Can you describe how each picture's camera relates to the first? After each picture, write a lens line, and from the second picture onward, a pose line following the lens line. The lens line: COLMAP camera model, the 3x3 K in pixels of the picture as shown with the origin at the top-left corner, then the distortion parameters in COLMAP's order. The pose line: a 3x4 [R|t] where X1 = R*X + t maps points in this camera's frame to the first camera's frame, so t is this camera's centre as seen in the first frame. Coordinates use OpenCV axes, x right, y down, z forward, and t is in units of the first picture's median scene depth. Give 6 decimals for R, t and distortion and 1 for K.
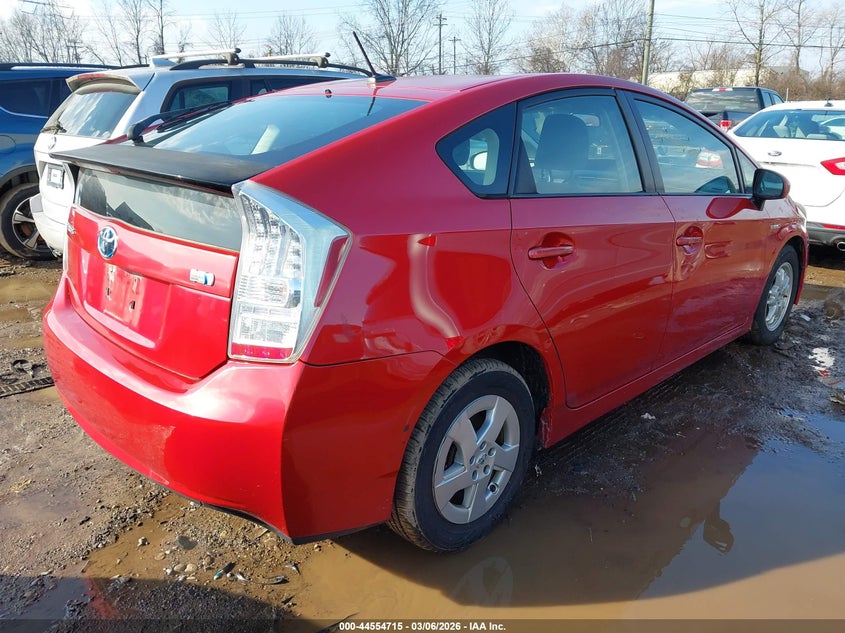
lens RADIAL K [[741.7, 0, 422.5], [0, 741.7, 316.5], [0, 0, 1]] dist [0.011598, -0.001074]
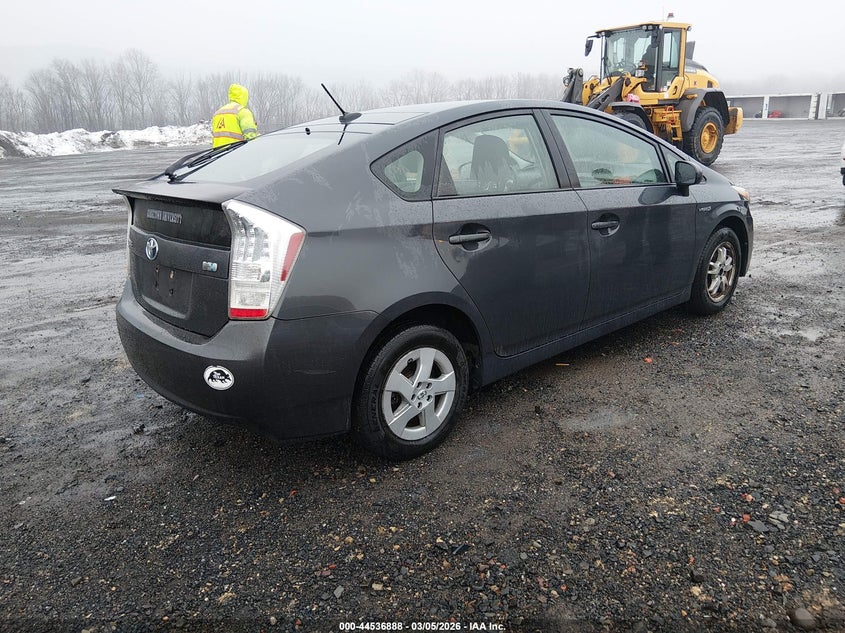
lens RADIAL K [[741.7, 0, 422.5], [0, 741.7, 316.5], [0, 0, 1]] dist [0.011598, -0.001074]
pose [[0.994353, -0.050930, -0.093104, 0.211268], [0.050233, 0.998689, -0.009821, 0.067660], [0.093482, 0.005089, 0.995608, -0.362918]]
